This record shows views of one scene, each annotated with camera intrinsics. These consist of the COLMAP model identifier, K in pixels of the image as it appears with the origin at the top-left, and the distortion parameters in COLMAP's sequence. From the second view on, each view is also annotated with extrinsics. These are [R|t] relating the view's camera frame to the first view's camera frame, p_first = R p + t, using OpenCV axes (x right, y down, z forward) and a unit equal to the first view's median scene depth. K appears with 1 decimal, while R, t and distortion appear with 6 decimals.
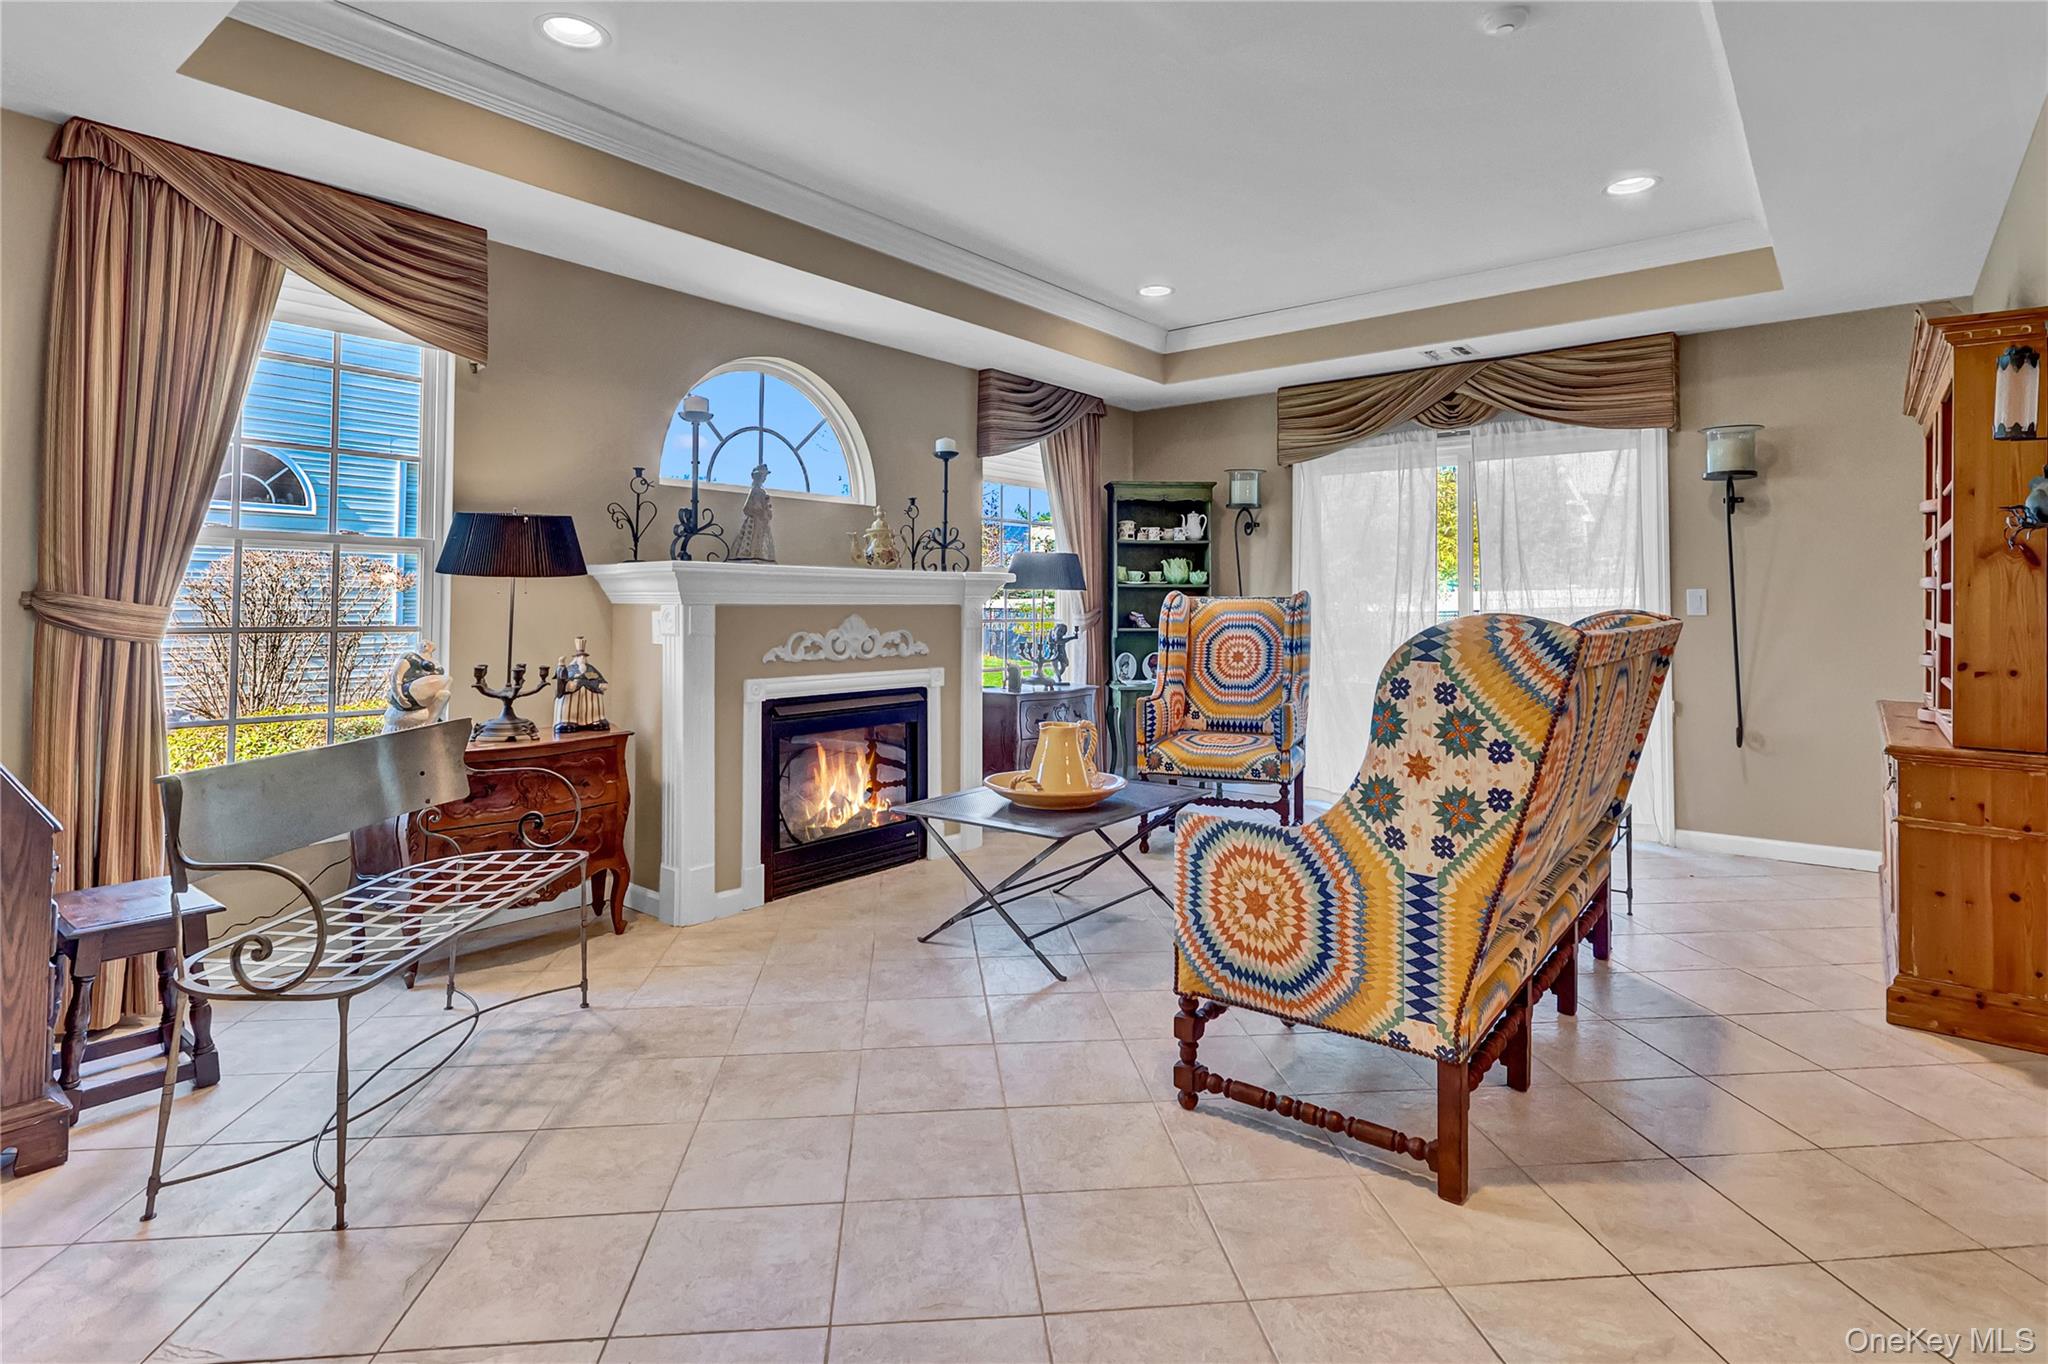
lens RADIAL K [[1029.4, 0, 1017.5], [0, 1029.4, 567.5], [0, 0, 1]] dist [0.000053, 0.000507]
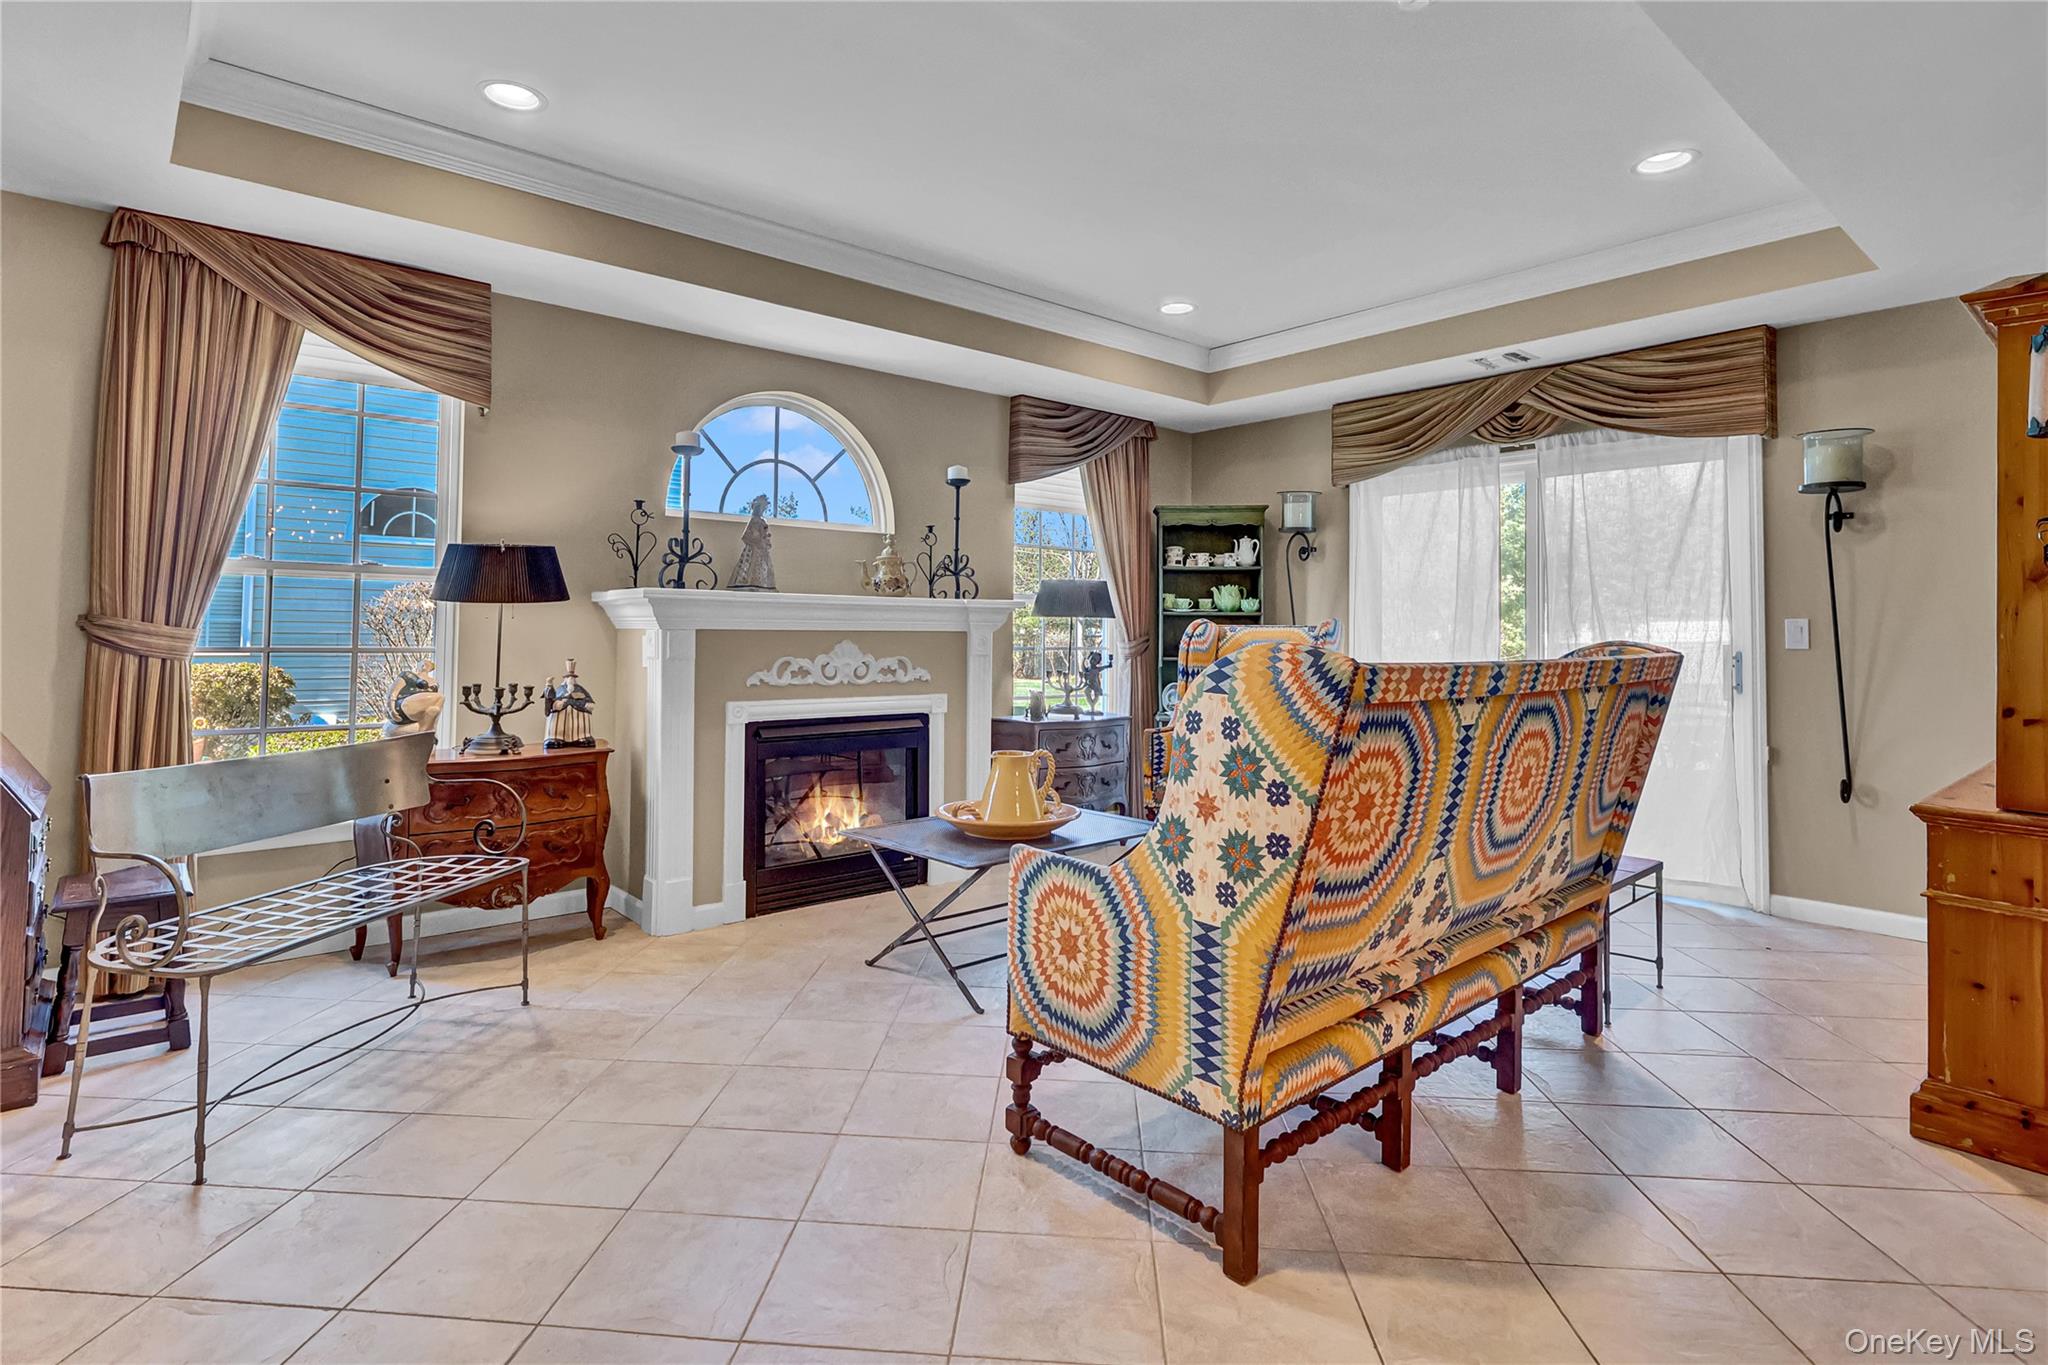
lens RADIAL K [[1029.4, 0, 1003.3], [0, 1029.4, 590.2], [0, 0, 1]] dist [0.001332, 0.000284]
pose [[0.983156, -0.001253, -0.182765, 0.225578], [0.000285, 0.999986, -0.005324, 0.001615], [0.182770, 0.005182, 0.983142, 0.030627]]
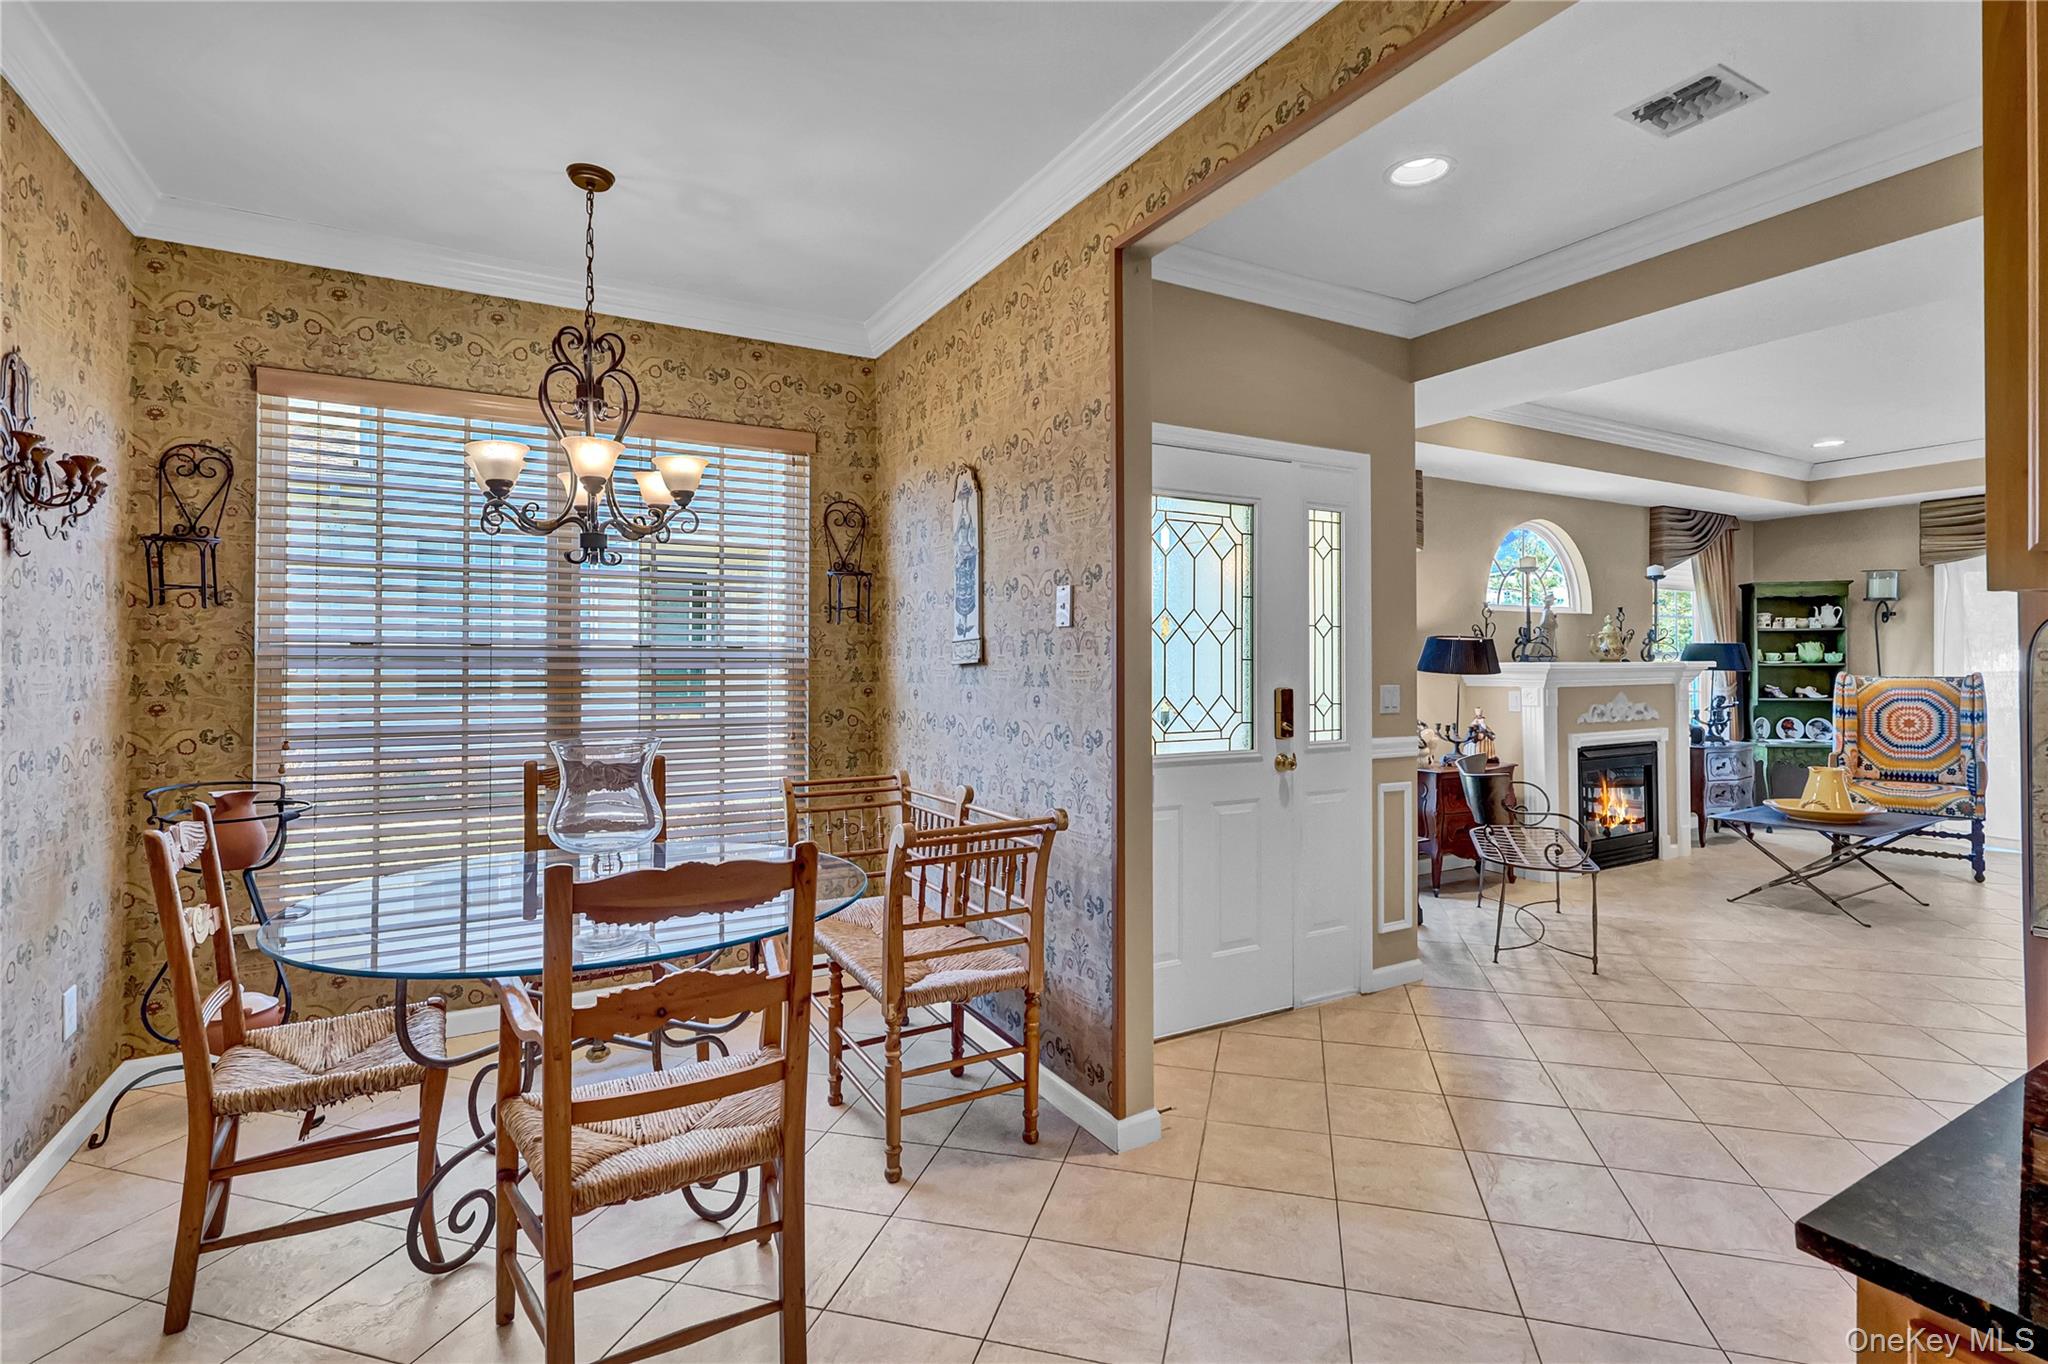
lens RADIAL K [[957.2, 0, 1019.4], [0, 957.2, 652.2], [0, 0, 1]] dist [0.001013, 0.001609]
pose [[0.935603, -0.007696, -0.352969, -0.607719], [0.018332, 0.999473, 0.026800, -0.083303], [0.352577, -0.031544, 0.935251, -0.780182]]
